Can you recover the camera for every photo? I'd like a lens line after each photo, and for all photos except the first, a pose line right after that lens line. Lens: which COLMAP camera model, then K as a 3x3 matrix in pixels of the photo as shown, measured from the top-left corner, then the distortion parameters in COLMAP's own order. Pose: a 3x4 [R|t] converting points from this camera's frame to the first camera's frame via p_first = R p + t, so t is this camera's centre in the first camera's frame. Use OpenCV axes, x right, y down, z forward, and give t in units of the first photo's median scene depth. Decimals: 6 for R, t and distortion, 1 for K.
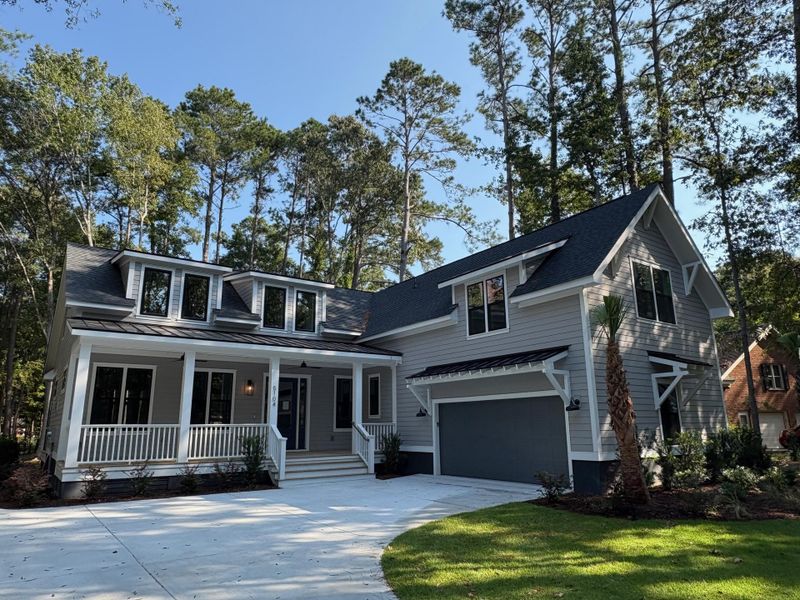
lens RADIAL K [[526.6, 0, 400.0], [0, 526.6, 300.0], [0, 0, 1]] dist [-0.002947, 0.000663]
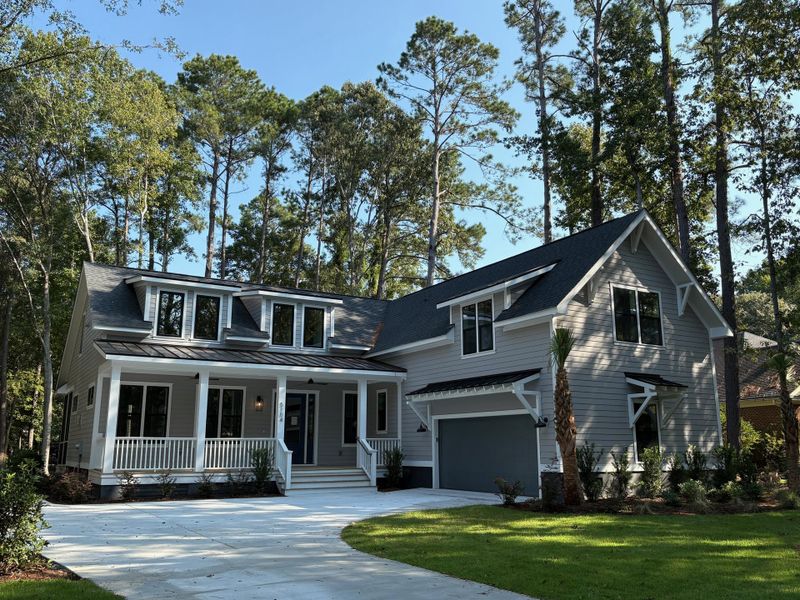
lens RADIAL K [[692.4, 0, 392.3], [0, 692.4, 299.5], [0, 0, 1]] dist [0.083229, -0.117358]
pose [[0.995445, -0.009242, -0.094889, 0.105792], [0.011594, 0.999638, 0.024266, -0.067294], [0.094631, -0.025256, 0.995192, -0.328429]]
